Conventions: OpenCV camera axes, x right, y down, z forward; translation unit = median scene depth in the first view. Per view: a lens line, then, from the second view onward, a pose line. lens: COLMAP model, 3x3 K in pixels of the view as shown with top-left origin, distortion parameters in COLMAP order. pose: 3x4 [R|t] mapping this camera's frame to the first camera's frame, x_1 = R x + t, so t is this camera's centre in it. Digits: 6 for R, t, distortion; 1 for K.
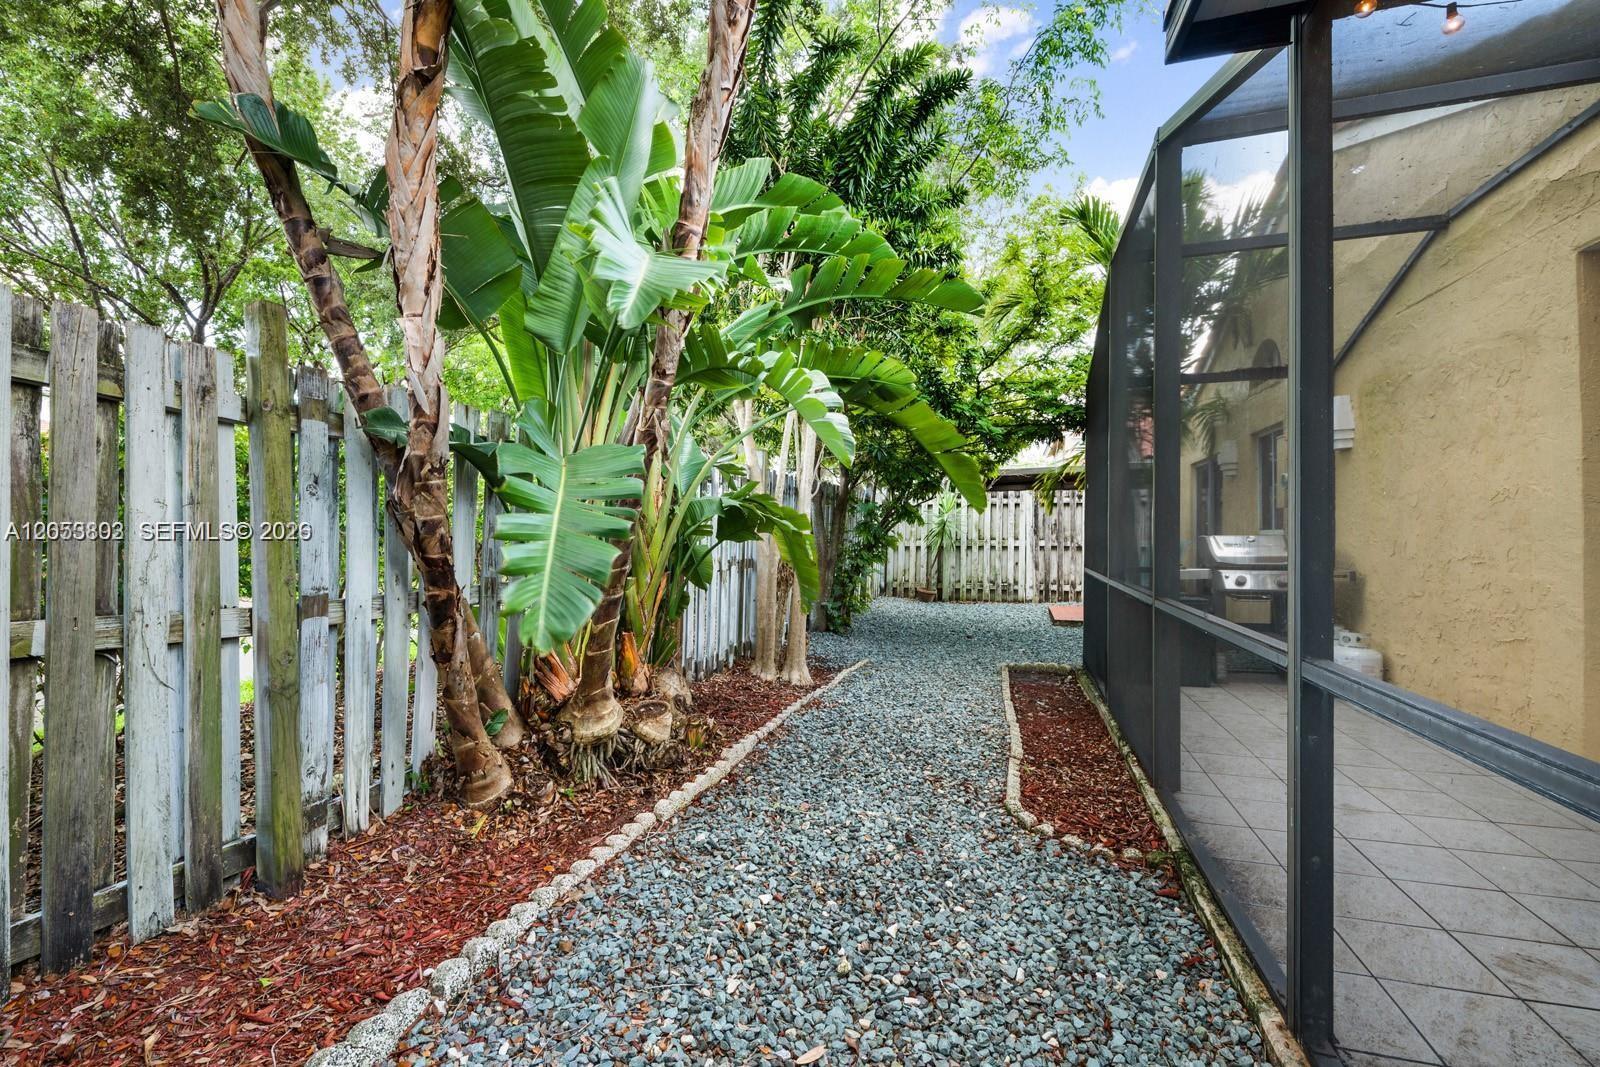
lens RADIAL K [[668.2, 0, 786.0], [0, 668.2, 517.8], [0, 0, 1]] dist [0.016006, -0.001019]
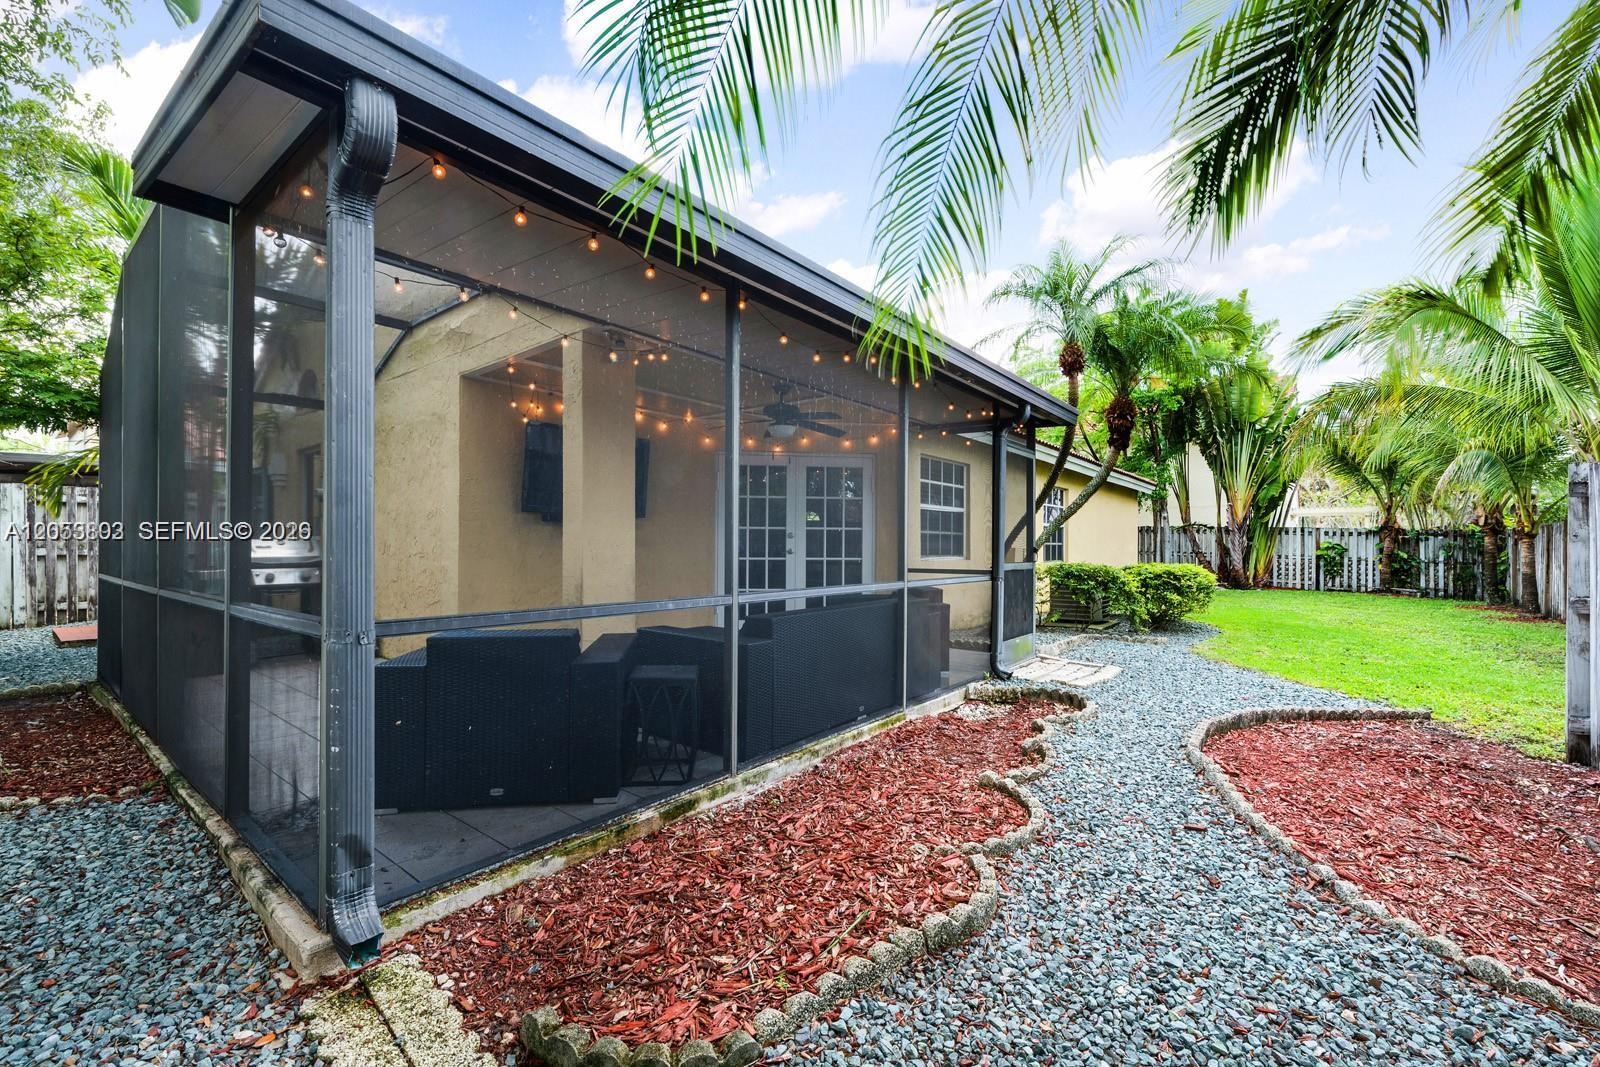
lens RADIAL K [[681.1, 0, 803.7], [0, 681.1, 558.6], [0, 0, 1]] dist [0.004256, -0.000583]
pose [[0.363266, -0.021489, 0.931438, -0.088387], [-0.021475, 0.999275, 0.031430, 0.002030], [-0.931438, -0.031420, 0.362541, -0.269615]]
